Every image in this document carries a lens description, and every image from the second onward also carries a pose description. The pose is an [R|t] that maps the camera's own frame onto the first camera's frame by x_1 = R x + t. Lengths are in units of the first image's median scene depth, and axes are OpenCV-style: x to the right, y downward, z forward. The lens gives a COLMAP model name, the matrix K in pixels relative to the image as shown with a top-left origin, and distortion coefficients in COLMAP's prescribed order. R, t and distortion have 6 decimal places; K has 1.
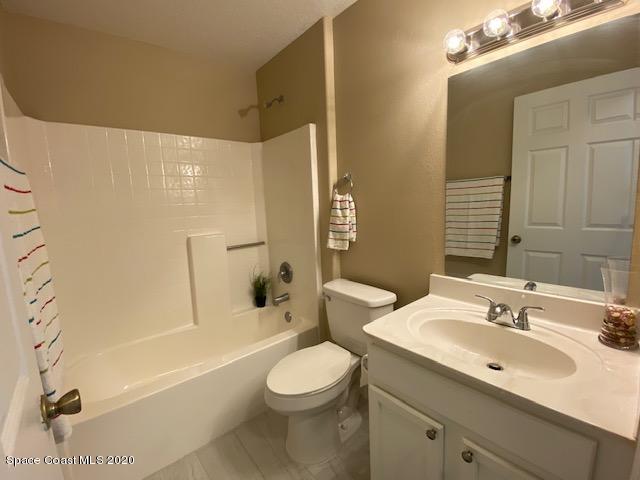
lens RADIAL K [[282.8, 0, 320.0], [0, 282.8, 240.0], [0, 0, 1]] dist [0.023100, -0.017968]
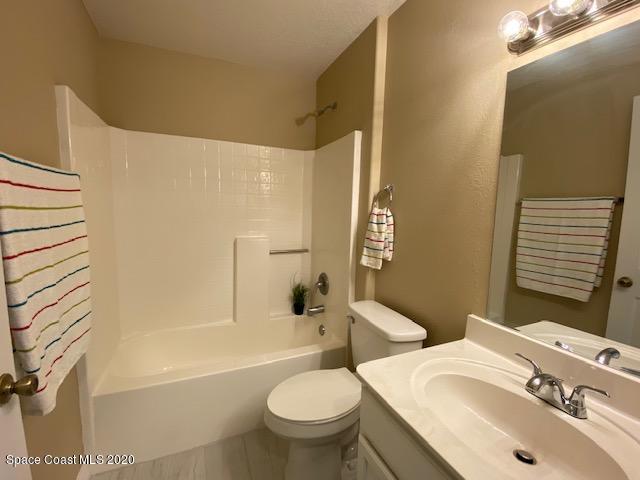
lens RADIAL K [[282.8, 0, 320.0], [0, 282.8, 240.0], [0, 0, 1]] dist [0.023100, -0.017968]
pose [[0.957695, 0.095866, -0.271348, 0.146569], [-0.101921, 0.994758, -0.008277, -0.031016], [0.269132, 0.035583, 0.962446, 0.077011]]
